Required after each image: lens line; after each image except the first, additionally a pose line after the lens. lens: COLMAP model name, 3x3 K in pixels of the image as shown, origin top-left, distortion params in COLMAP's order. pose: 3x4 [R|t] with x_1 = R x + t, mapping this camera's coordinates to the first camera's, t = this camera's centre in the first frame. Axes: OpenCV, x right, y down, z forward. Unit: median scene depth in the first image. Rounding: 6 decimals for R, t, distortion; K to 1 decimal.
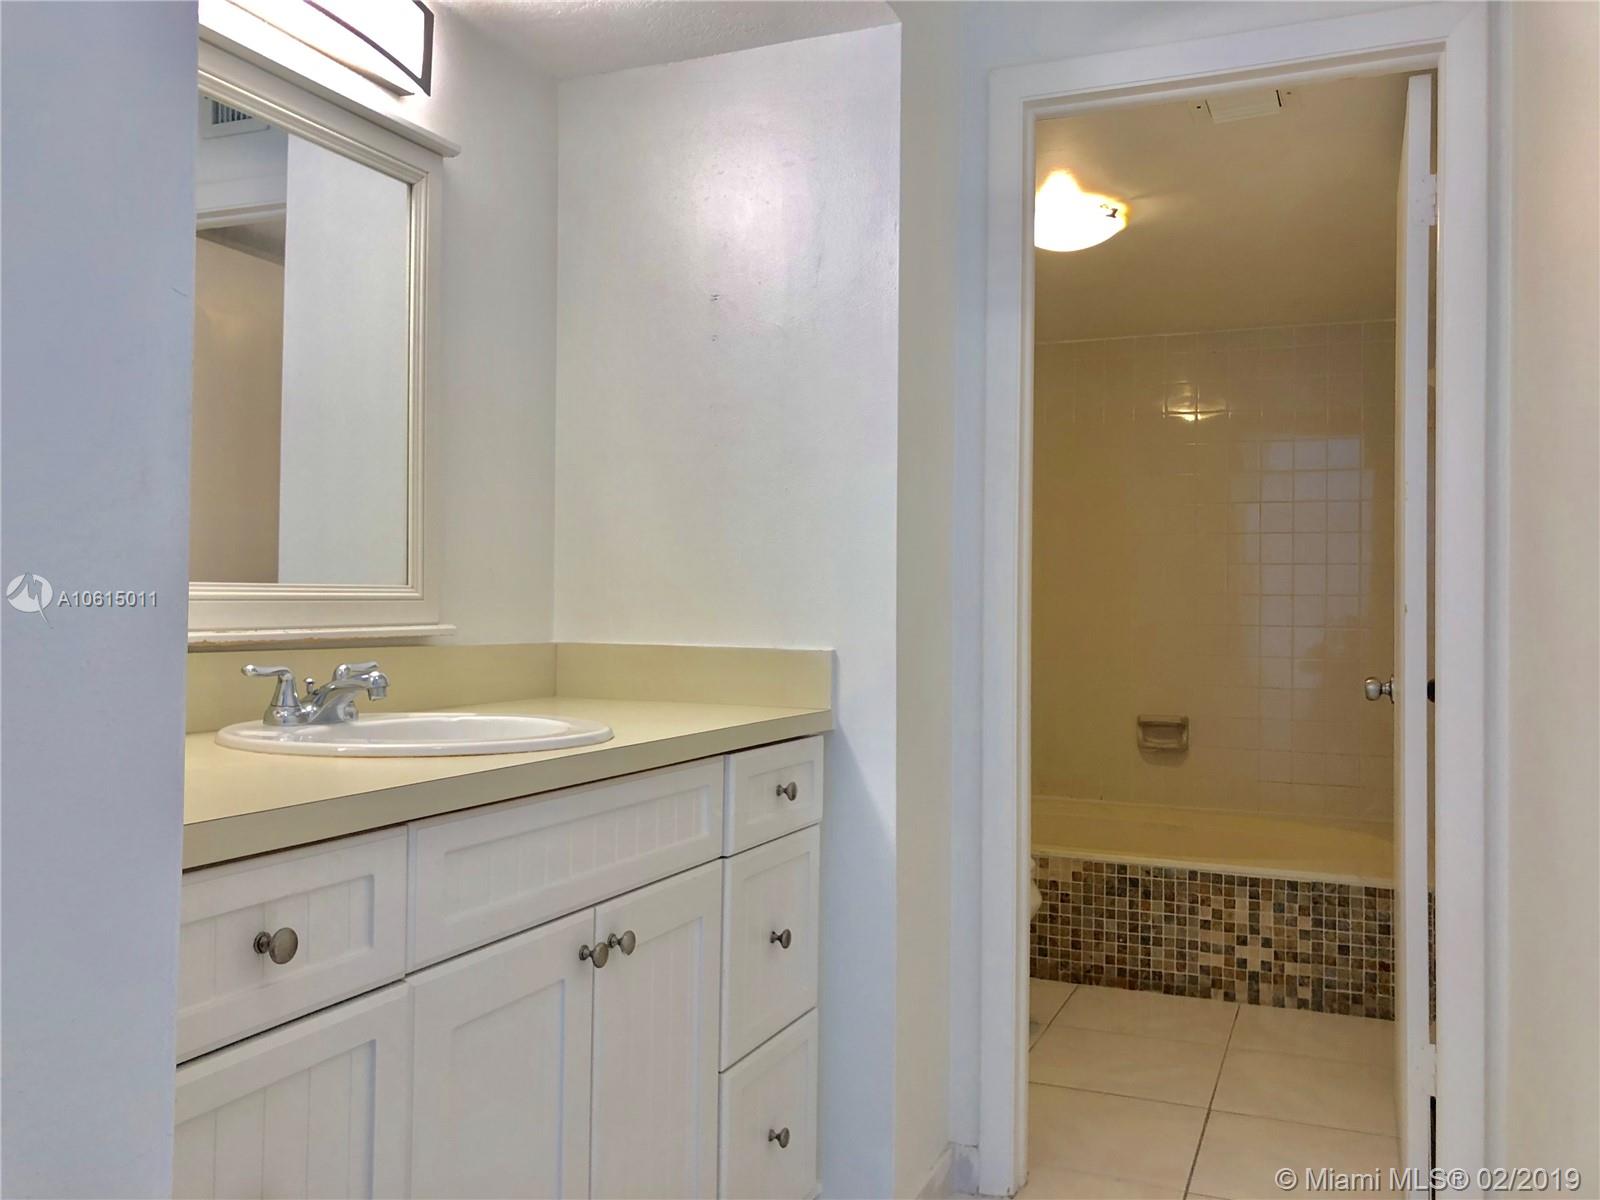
lens RADIAL K [[1309.7, 0, 800.0], [0, 1309.7, 600.0], [0, 0, 1]] dist [0.075735, -0.118868]
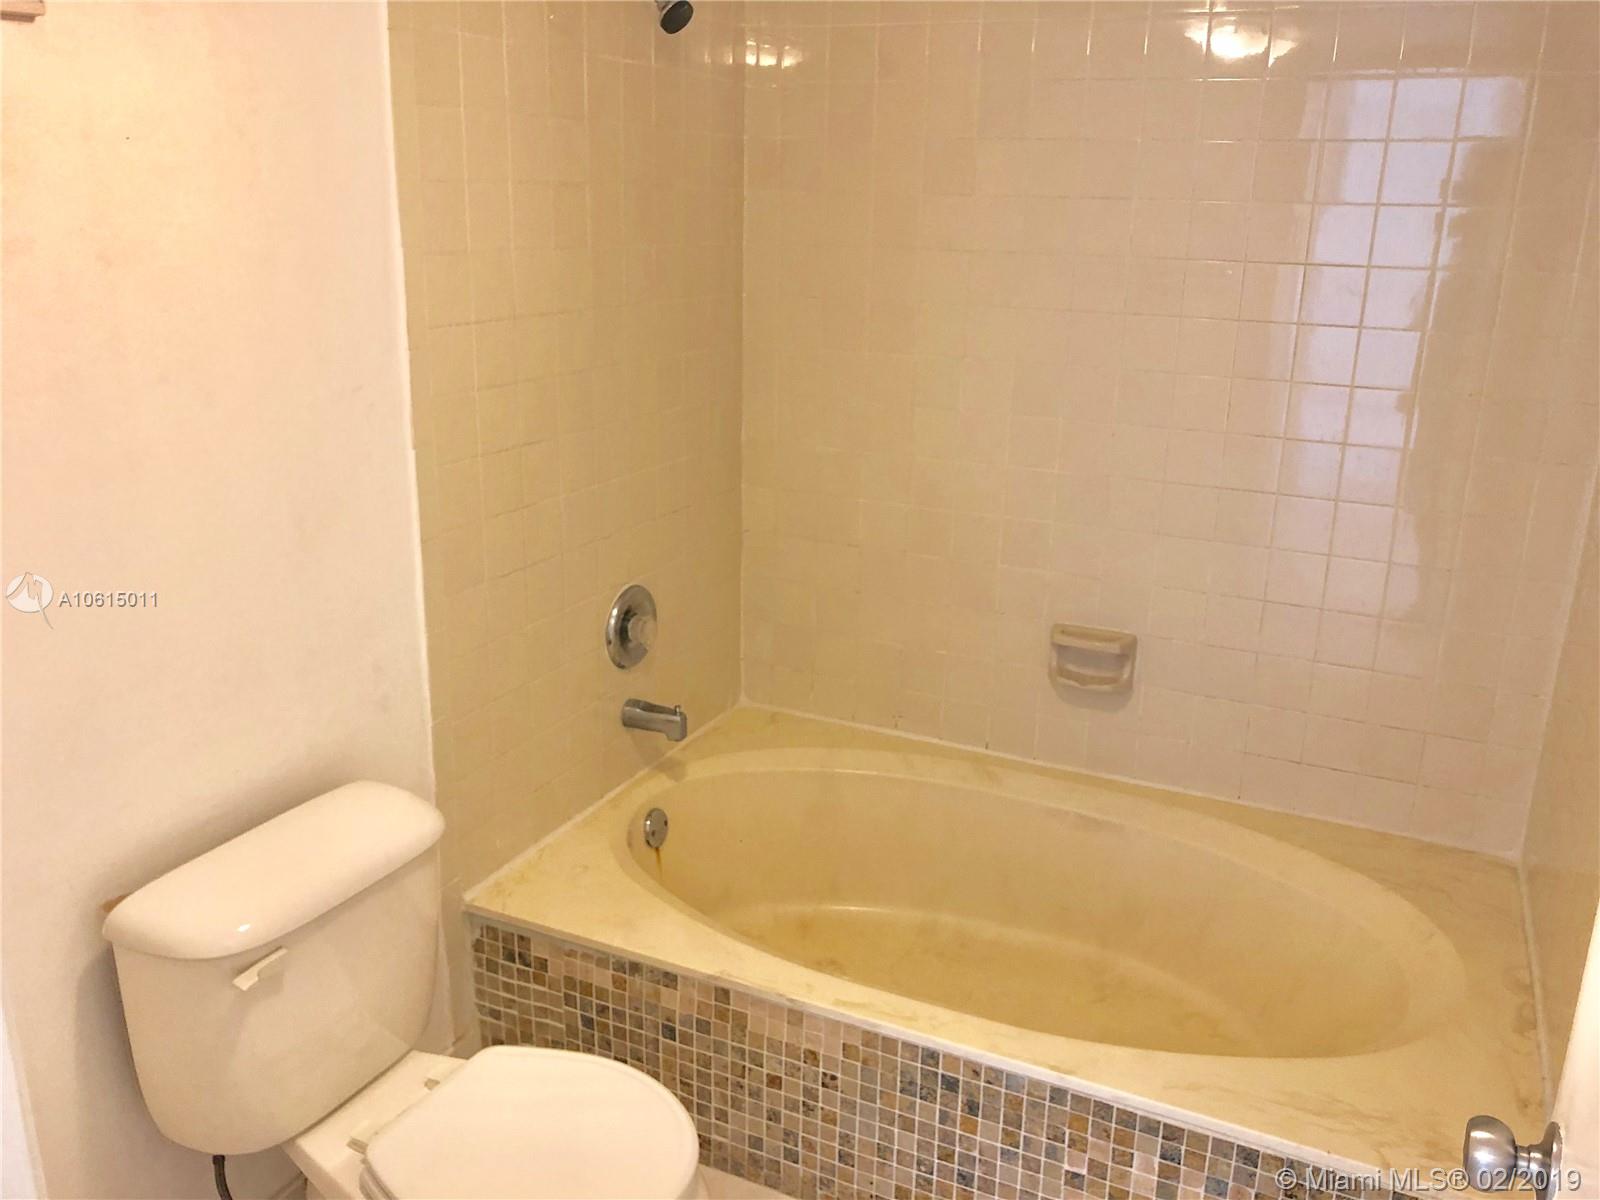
lens RADIAL K [[1309.7, 0, 800.0], [0, 1309.7, 600.0], [0, 0, 1]] dist [0.075735, -0.118868]
pose [[0.999123, 0.022579, -0.035259, 0.207344], [-0.011164, 0.955309, 0.295399, -0.123020], [0.040353, -0.294746, 0.954723, 0.552267]]
